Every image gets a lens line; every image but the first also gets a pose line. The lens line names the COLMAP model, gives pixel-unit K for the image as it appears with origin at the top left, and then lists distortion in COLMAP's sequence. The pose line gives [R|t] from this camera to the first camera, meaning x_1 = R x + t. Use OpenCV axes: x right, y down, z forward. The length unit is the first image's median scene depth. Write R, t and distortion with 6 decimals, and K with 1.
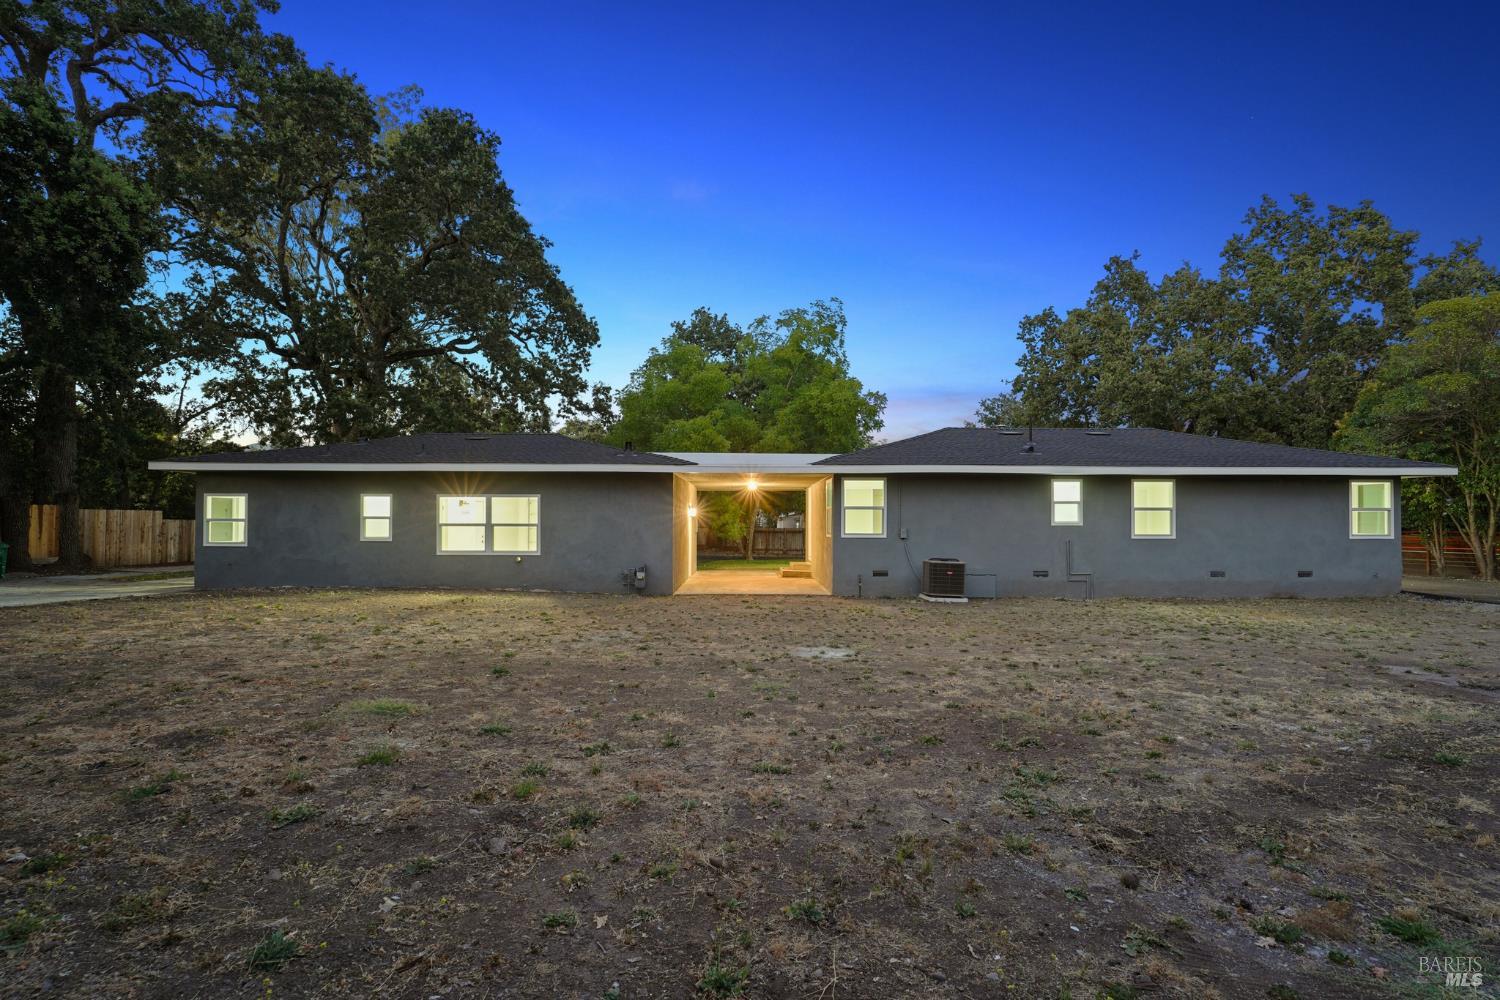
lens RADIAL K [[699.2, 0, 751.7], [0, 699.2, 503.9], [0, 0, 1]] dist [-0.000086, -0.000266]
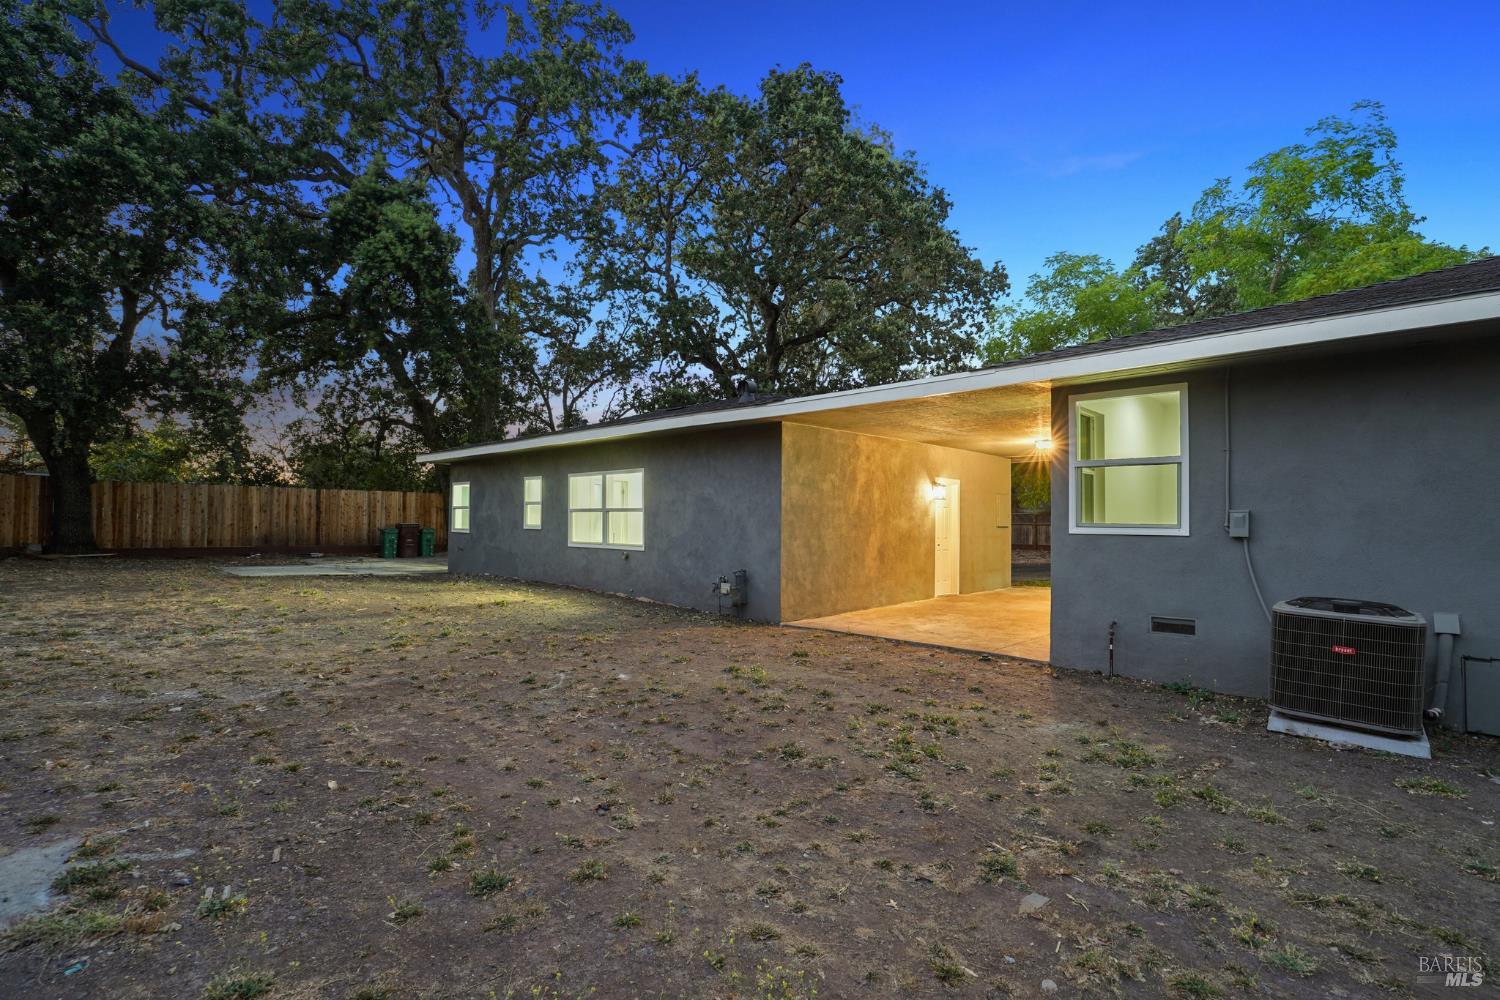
lens RADIAL K [[699.2, 0, 748.2], [0, 699.2, 504.0], [0, 0, 1]] dist [-0.000086, -0.000266]
pose [[0.720829, -0.013818, -0.692975, 0.283939], [0.009862, 0.999905, -0.009680, 0.032326], [0.693043, 0.000143, 0.720897, 0.546882]]
